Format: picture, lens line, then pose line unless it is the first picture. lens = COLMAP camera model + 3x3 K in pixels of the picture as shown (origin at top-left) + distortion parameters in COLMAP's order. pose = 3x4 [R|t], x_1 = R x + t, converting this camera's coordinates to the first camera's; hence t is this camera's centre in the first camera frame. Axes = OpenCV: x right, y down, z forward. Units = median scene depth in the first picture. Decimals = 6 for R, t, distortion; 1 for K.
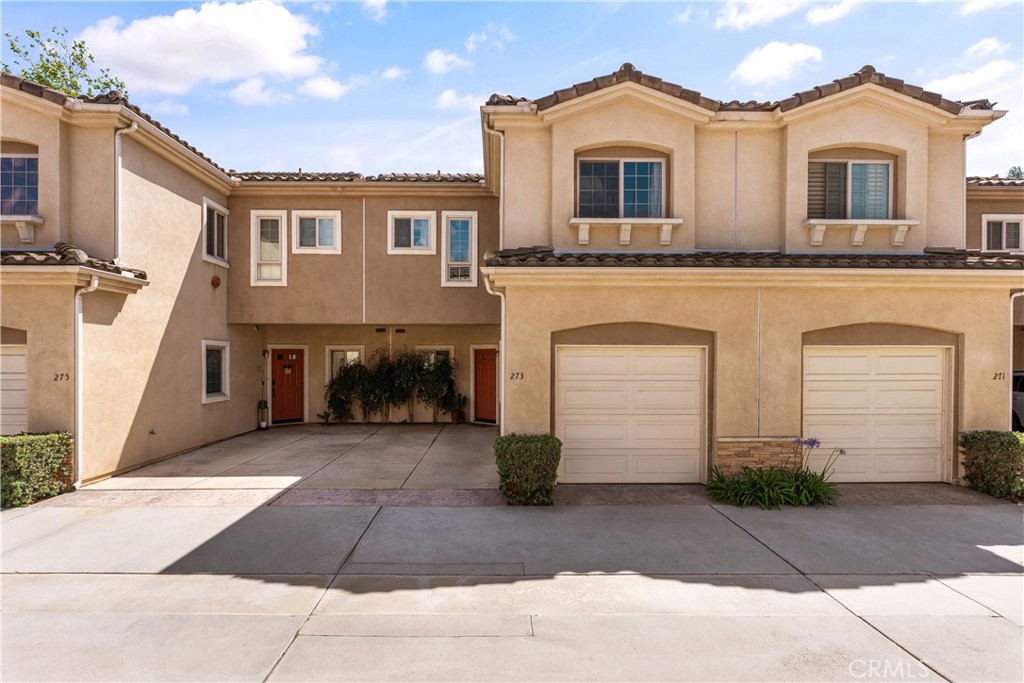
lens RADIAL K [[558.8, 0, 509.9], [0, 558.8, 360.7], [0, 0, 1]] dist [-0.001182, -0.000236]
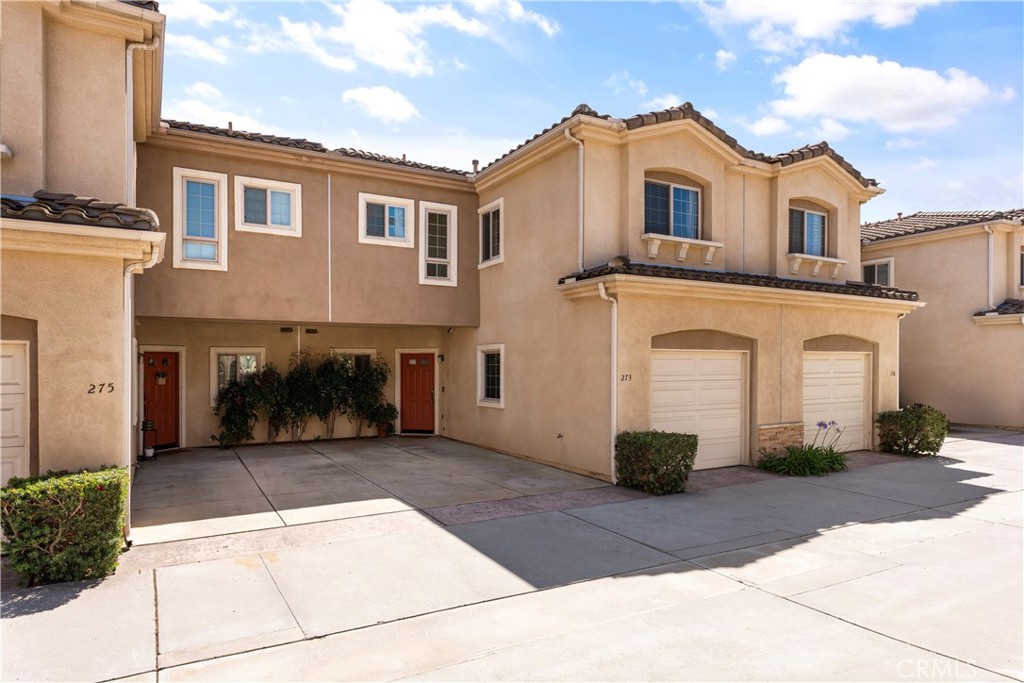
lens RADIAL K [[615.2, 0, 511.6], [0, 615.2, 368.2], [0, 0, 1]] dist [-0.001981, -0.000771]
pose [[0.874072, -0.005707, 0.485762, -0.711608], [0.006306, 0.999980, 0.000402, 0.007277], [-0.485755, 0.002712, 0.874091, 0.079496]]
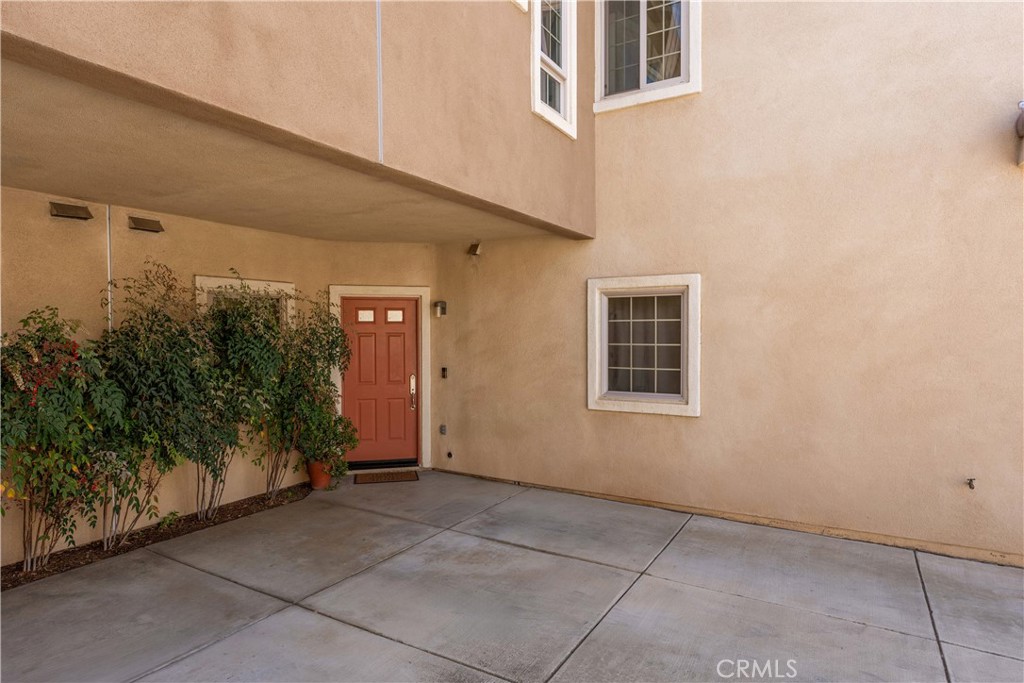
lens RADIAL K [[594.6, 0, 482.5], [0, 594.6, 340.8], [0, 0, 1]] dist [-0.002181, -0.000533]
pose [[0.545532, -0.015858, 0.837940, -0.683387], [0.006348, 0.999870, 0.014790, 0.011352], [-0.838066, -0.002749, 0.545562, 1.242955]]
